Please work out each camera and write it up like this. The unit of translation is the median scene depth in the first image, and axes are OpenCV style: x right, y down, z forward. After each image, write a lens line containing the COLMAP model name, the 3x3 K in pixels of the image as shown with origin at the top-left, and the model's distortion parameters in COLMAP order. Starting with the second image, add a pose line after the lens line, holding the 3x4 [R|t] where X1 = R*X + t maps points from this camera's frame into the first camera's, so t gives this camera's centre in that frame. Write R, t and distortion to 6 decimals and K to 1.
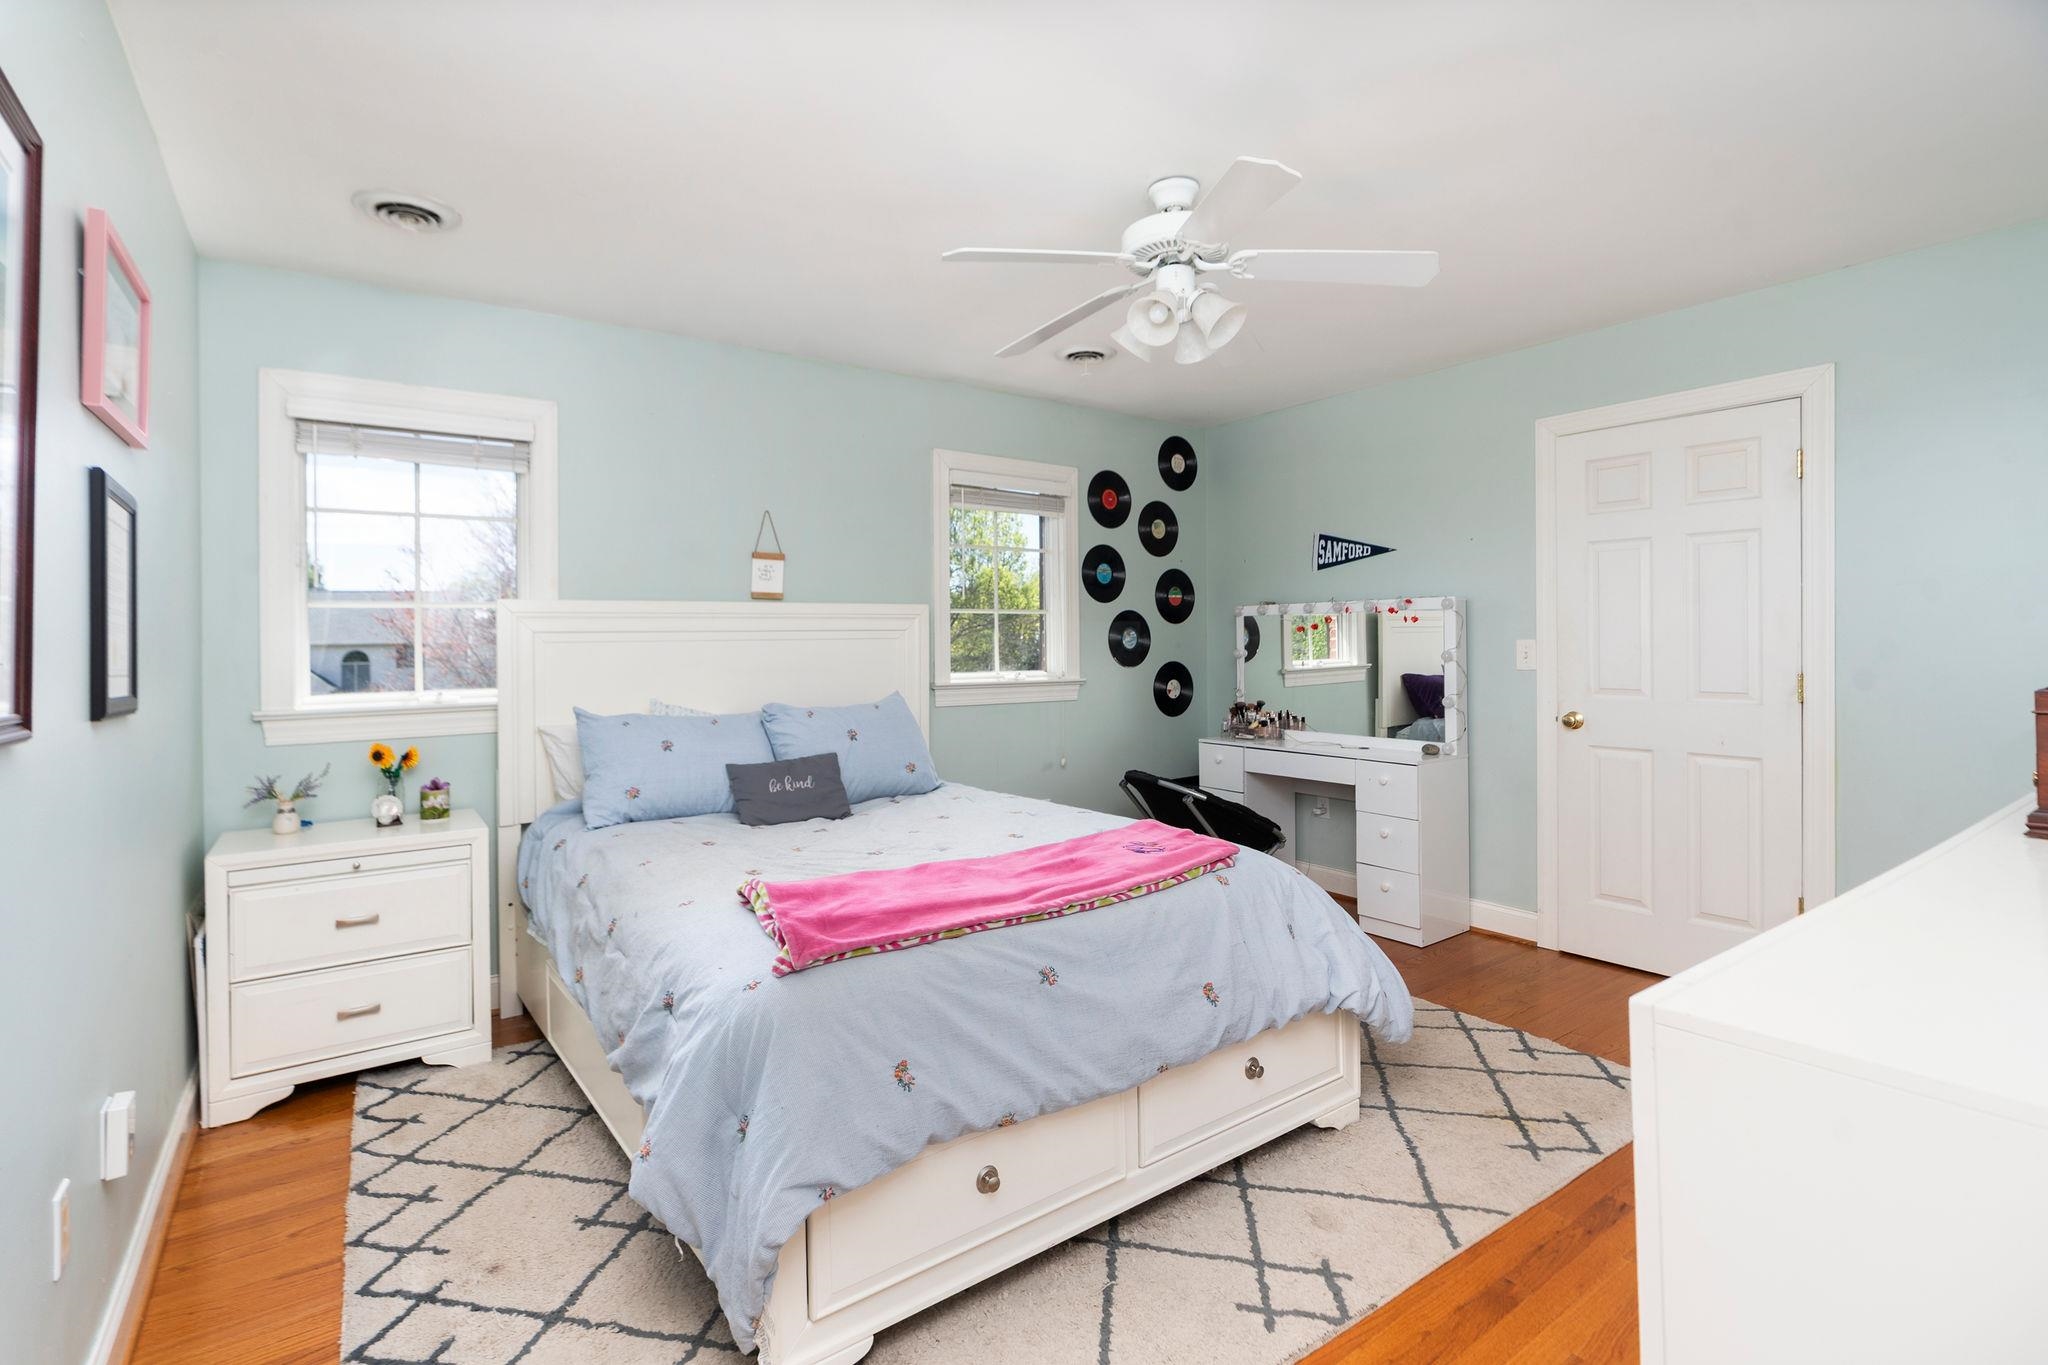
lens RADIAL K [[944.1, 0, 1000.4], [0, 944.1, 642.9], [0, 0, 1]] dist [-0.004070, 0.002257]
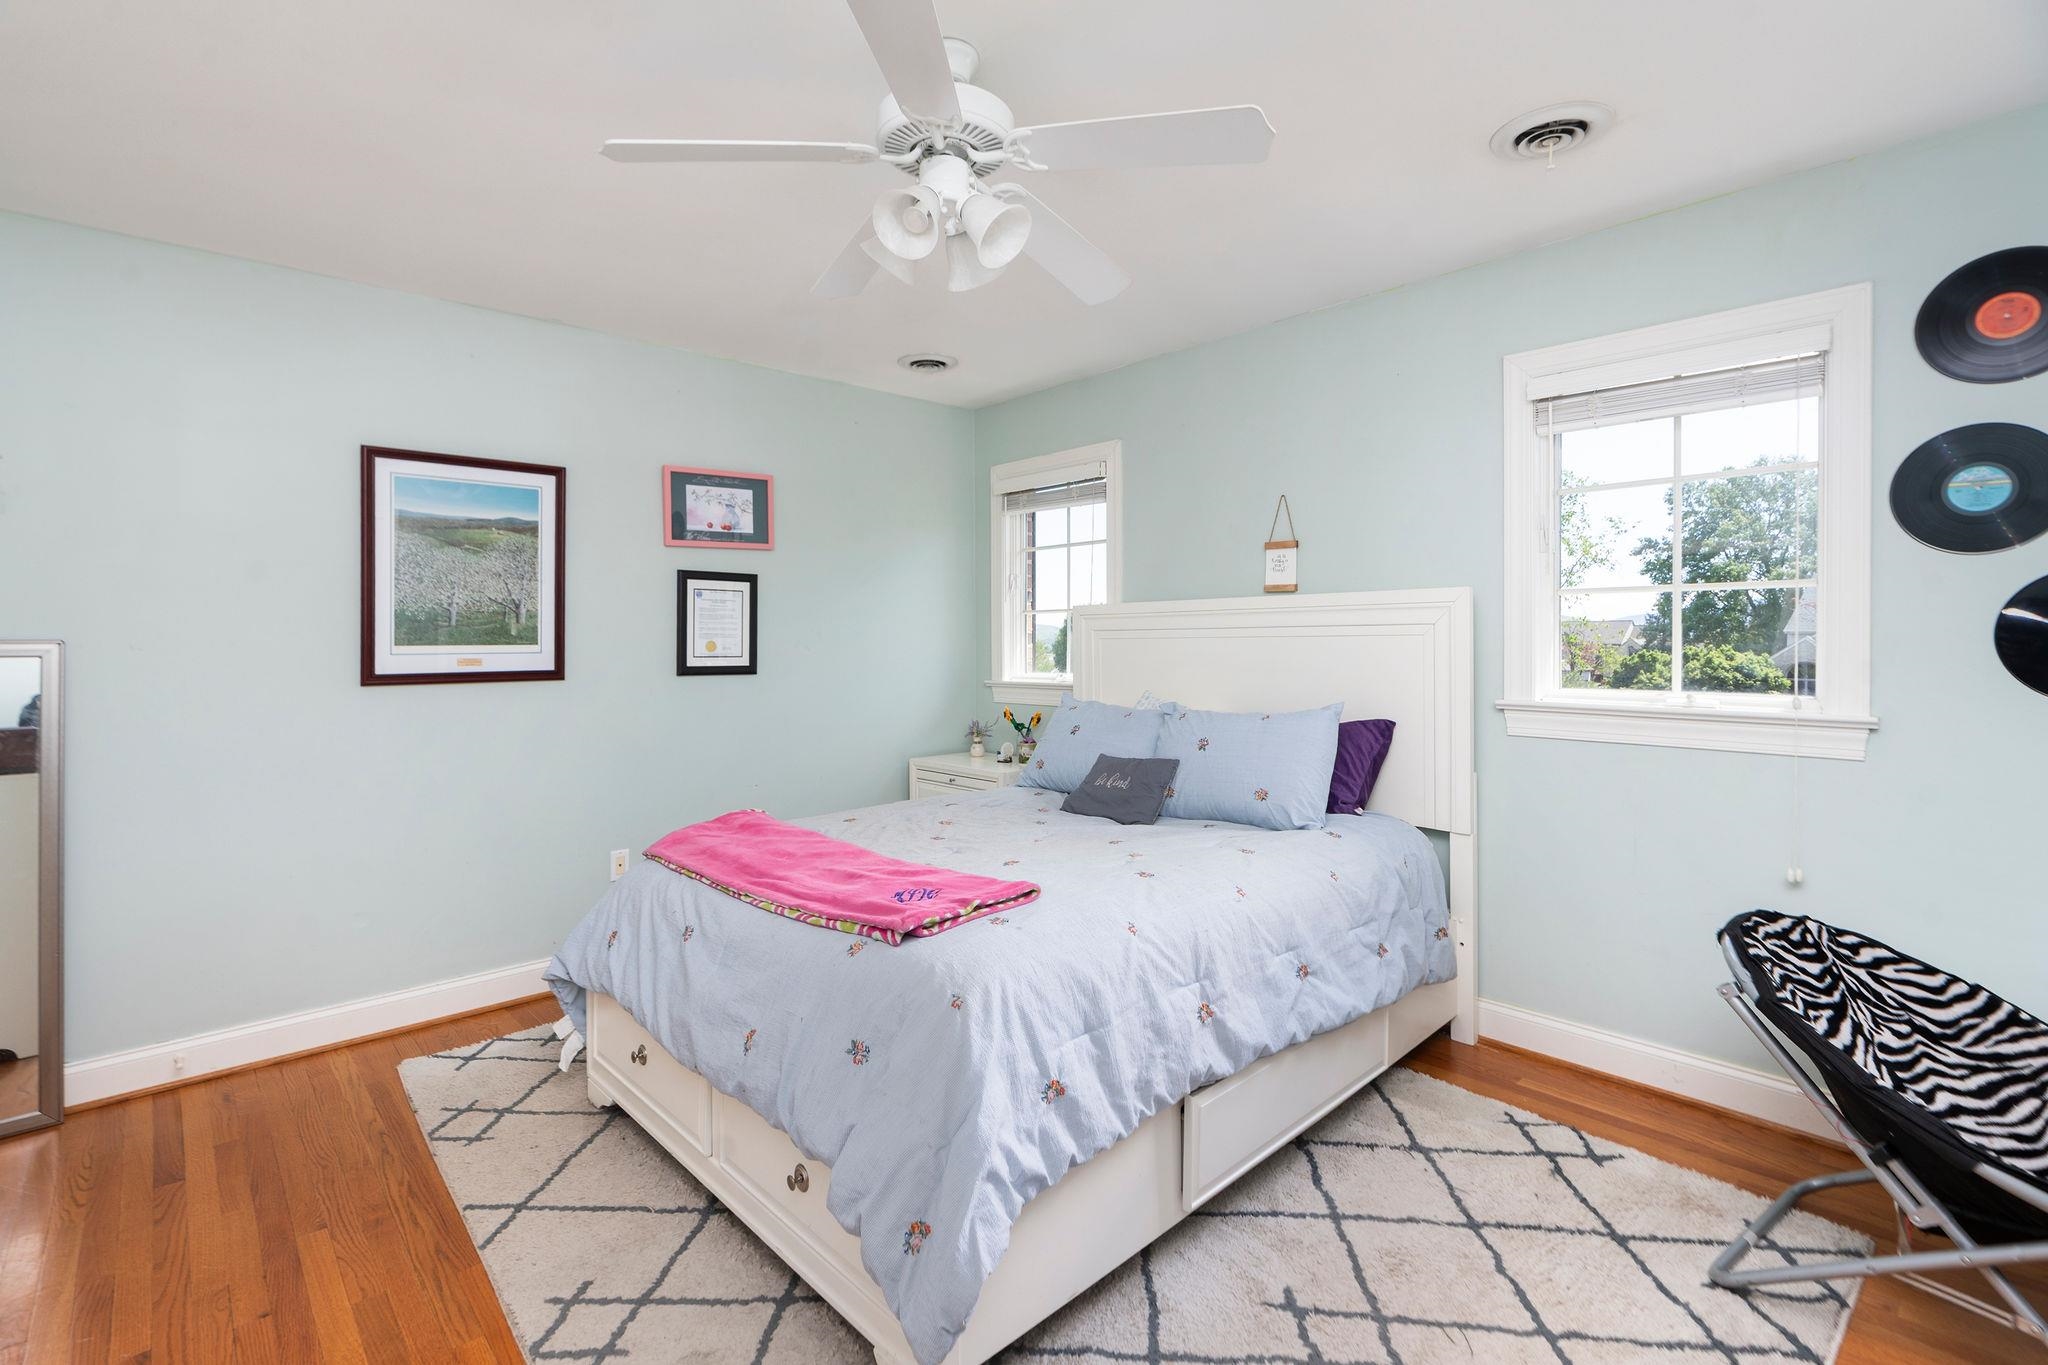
lens RADIAL K [[944.1, 0, 1003.0], [0, 944.1, 637.1], [0, 0, 1]] dist [-0.004070, 0.002257]
pose [[0.137278, 0.007687, -0.990503, 0.706268], [0.002981, 0.999962, 0.008173, -0.012472], [0.990528, -0.004075, 0.137250, 0.688192]]
